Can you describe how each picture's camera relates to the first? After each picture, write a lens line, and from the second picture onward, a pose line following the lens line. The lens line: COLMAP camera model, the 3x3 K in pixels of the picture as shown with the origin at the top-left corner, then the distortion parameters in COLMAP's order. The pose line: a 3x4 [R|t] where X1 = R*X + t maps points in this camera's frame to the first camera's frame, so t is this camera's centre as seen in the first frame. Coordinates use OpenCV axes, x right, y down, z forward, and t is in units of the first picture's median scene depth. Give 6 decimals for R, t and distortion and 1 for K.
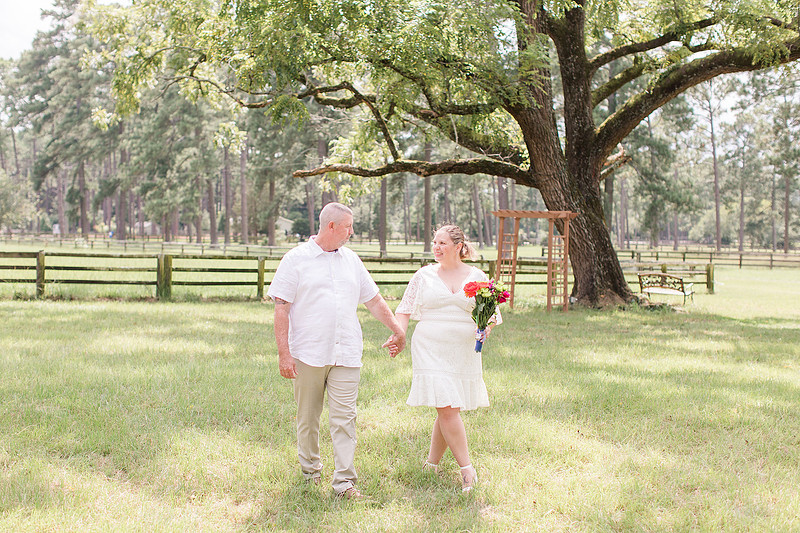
lens RADIAL K [[1143.5, 0, 400.0], [0, 1143.5, 266.5], [0, 0, 1]] dist [0.229167, -0.042815]
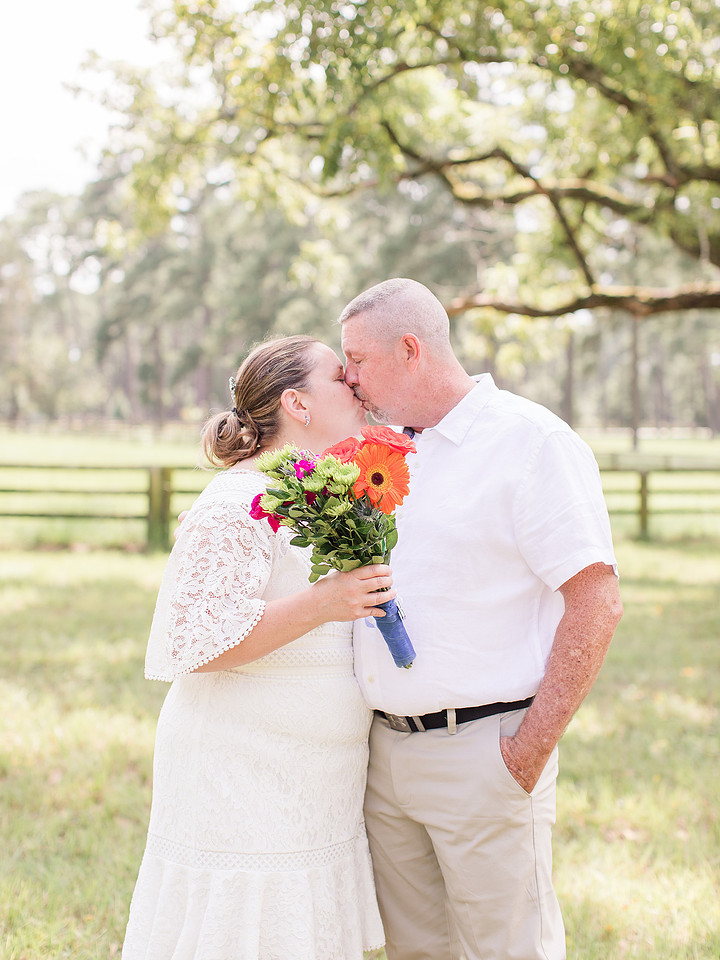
lens RADIAL K [[1318.6, 0, 360.0], [0, 1318.6, 480.0], [0, 0, 1]] dist [-0.019181, -0.022536]
pose [[0.984835, 0.006050, -0.173387, -0.001573], [-0.002901, 0.999826, 0.018411, -0.006878], [0.173468, -0.017629, 0.984682, 0.187658]]
